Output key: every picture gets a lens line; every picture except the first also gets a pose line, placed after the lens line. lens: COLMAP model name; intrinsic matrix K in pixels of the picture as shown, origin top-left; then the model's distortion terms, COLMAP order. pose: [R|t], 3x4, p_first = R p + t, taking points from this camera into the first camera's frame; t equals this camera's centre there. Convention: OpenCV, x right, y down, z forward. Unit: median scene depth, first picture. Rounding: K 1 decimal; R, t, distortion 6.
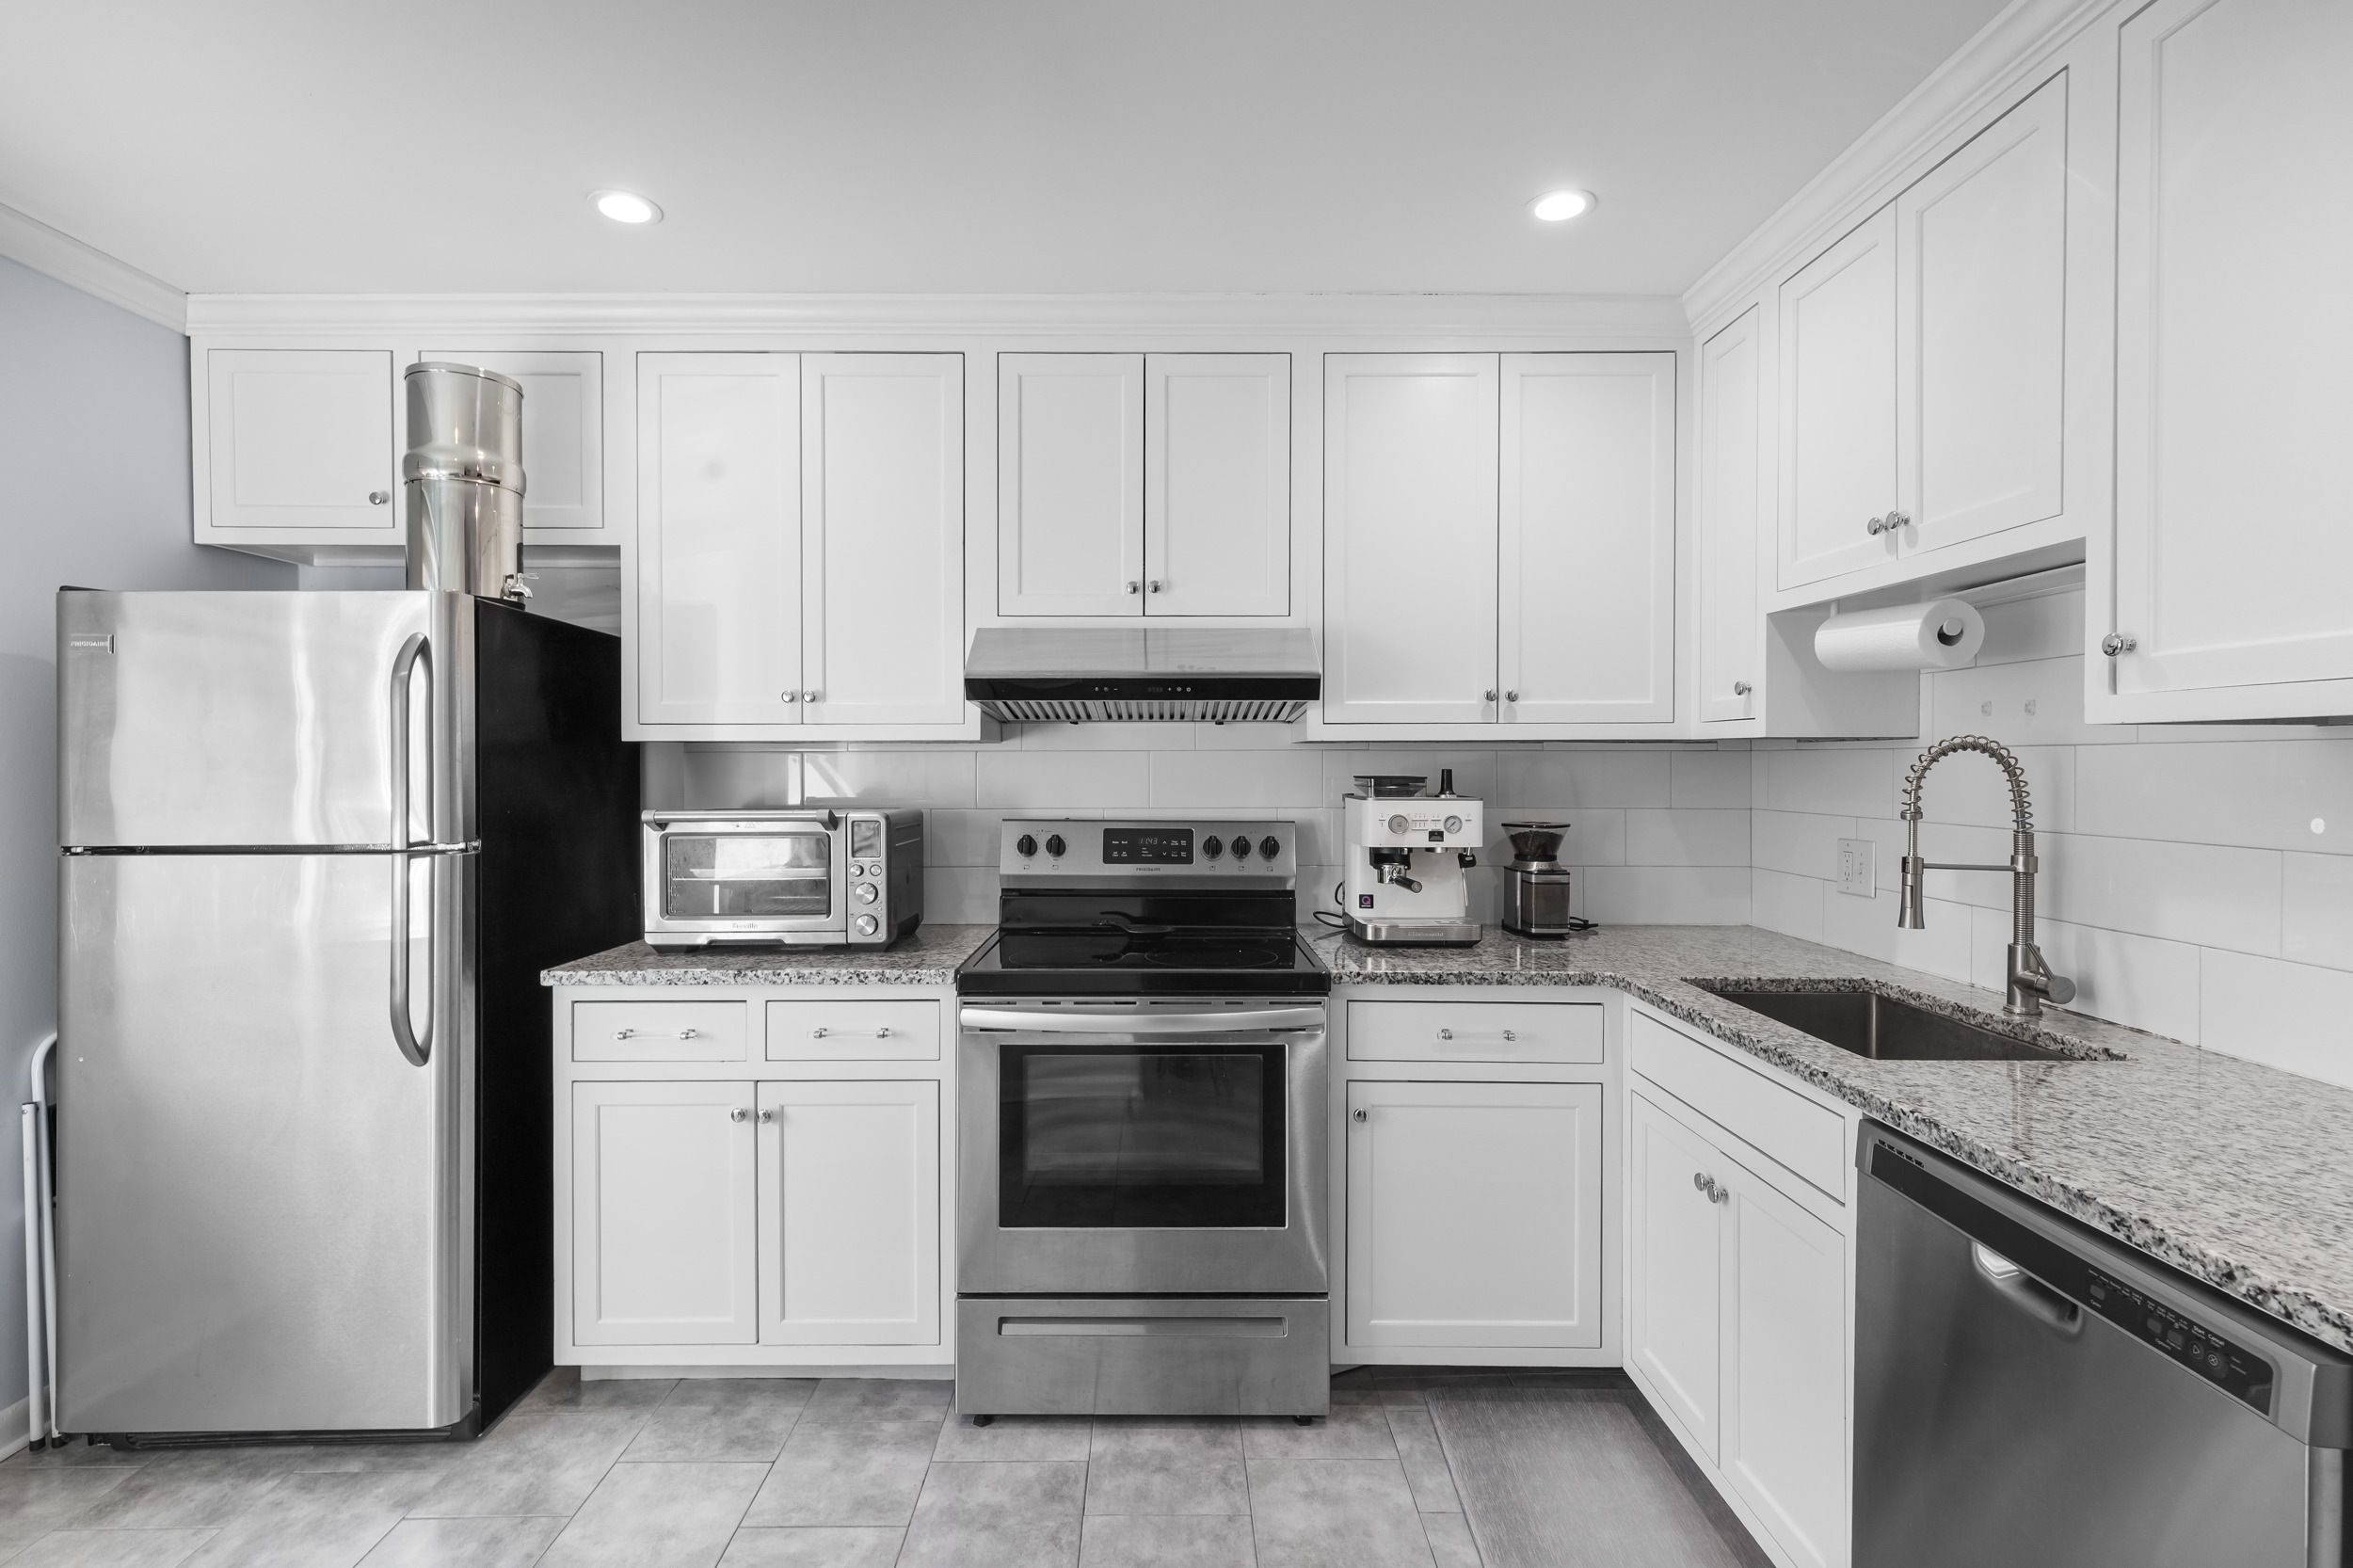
lens RADIAL K [[1073.7, 0, 1163.6], [0, 1073.7, 769.3], [0, 0, 1]] dist [0.009347, -0.001222]
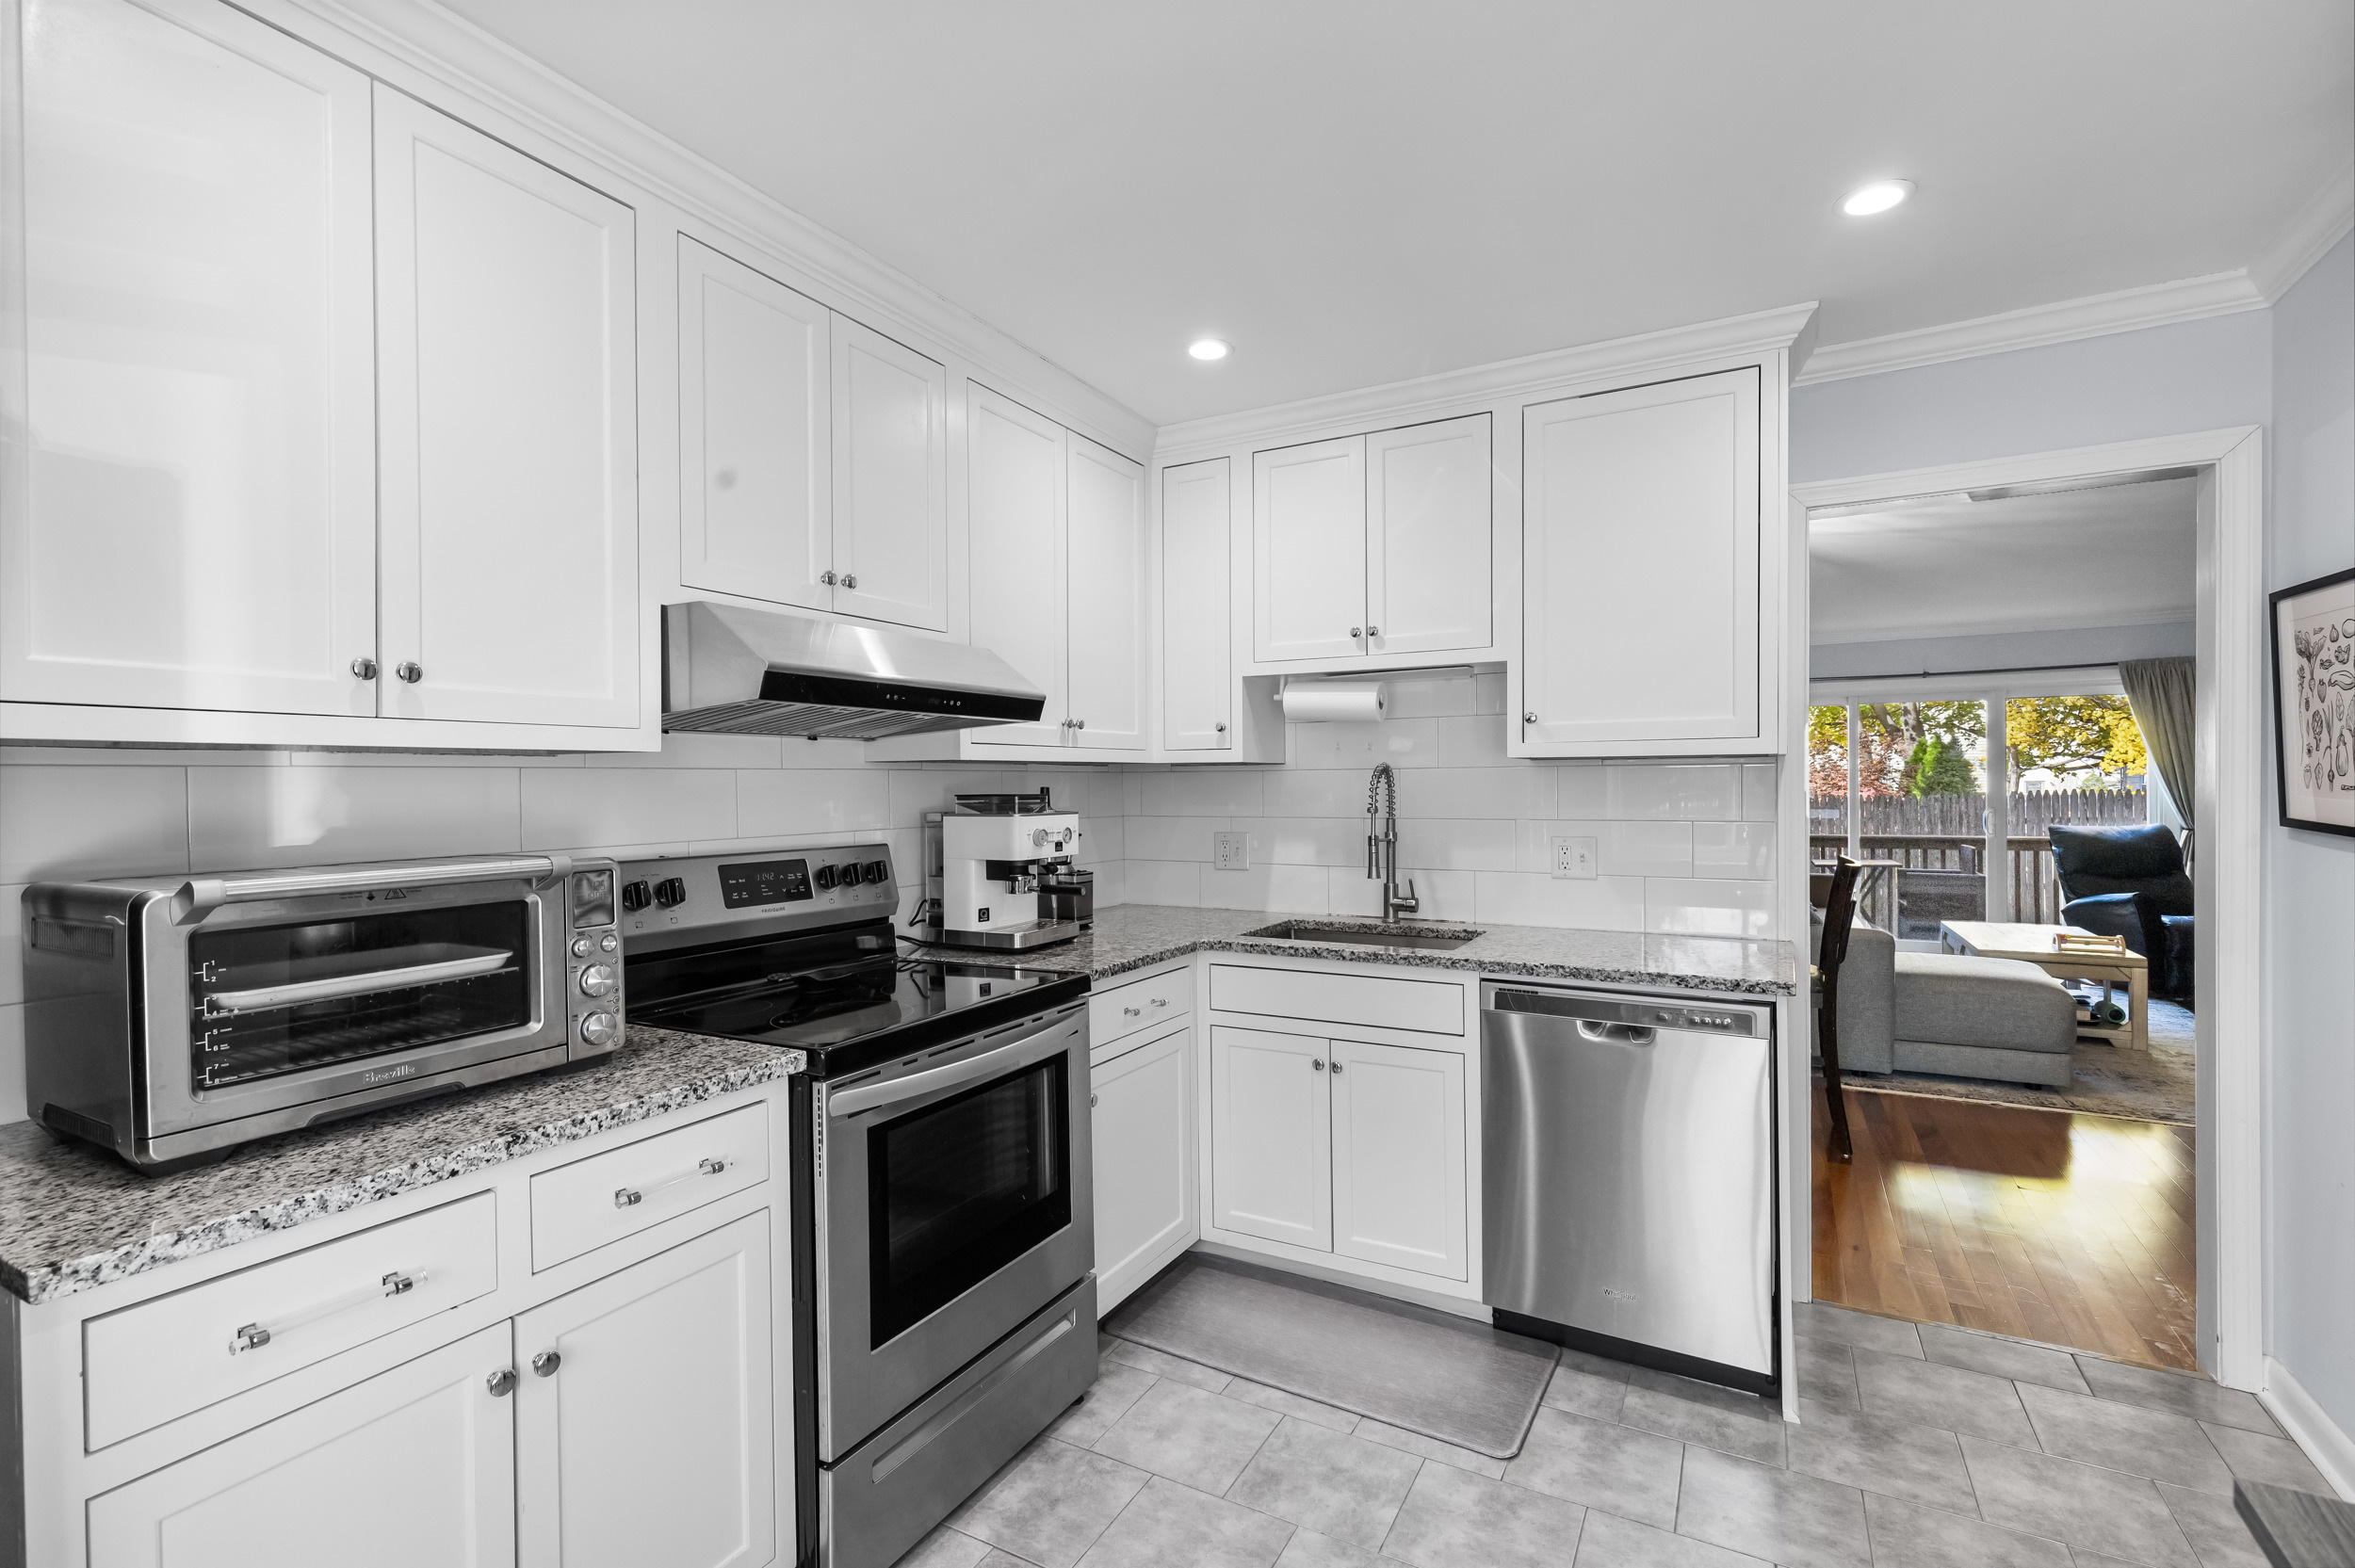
lens RADIAL K [[1056.8, 0, 1176.1], [0, 1056.8, 793.2], [0, 0, 1]] dist [0.013490, -0.004988]
pose [[0.485941, -0.012252, 0.873906, -0.699488], [0.014284, 0.999880, 0.006076, 0.001618], [-0.873875, 0.009530, 0.486057, 0.383744]]
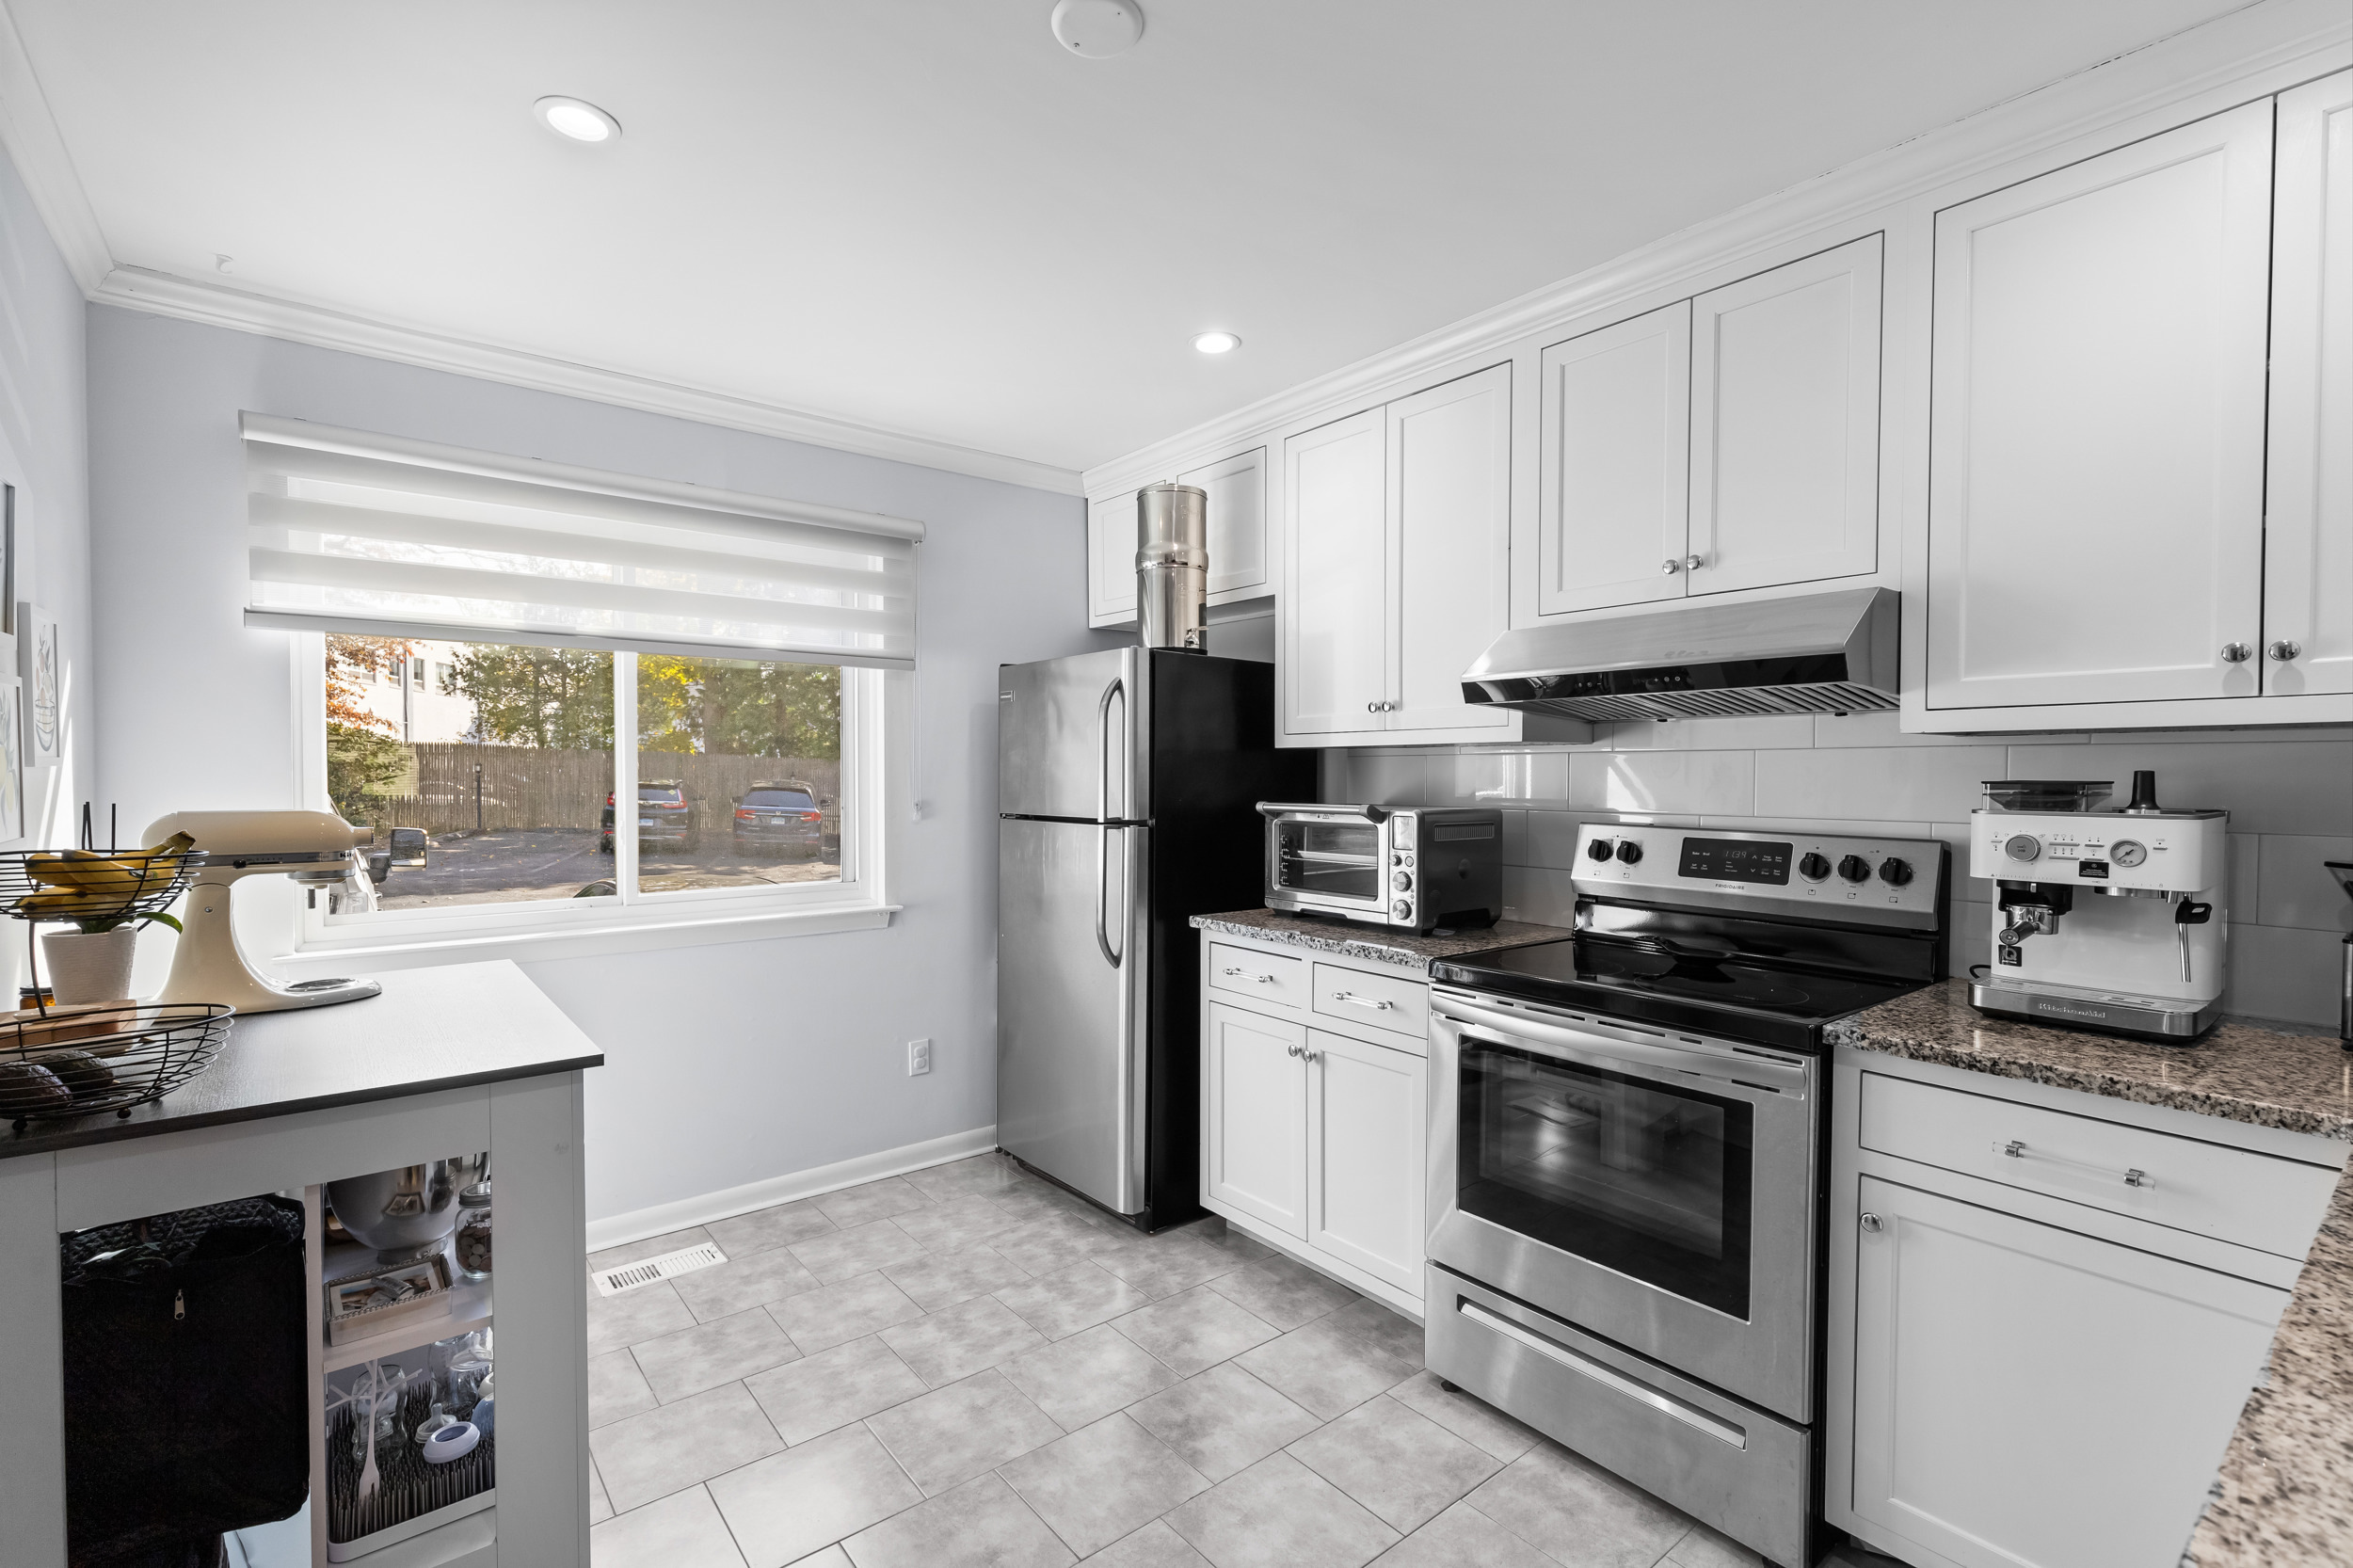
lens RADIAL K [[1056.1, 0, 1175.1], [0, 1056.1, 793.2], [0, 0, 1]] dist [0.013490, -0.004988]
pose [[0.624386, 0.017606, -0.780917, 0.446098], [-0.005899, 0.999824, 0.017824, 0.006217], [0.781093, -0.006523, 0.624380, 0.139399]]
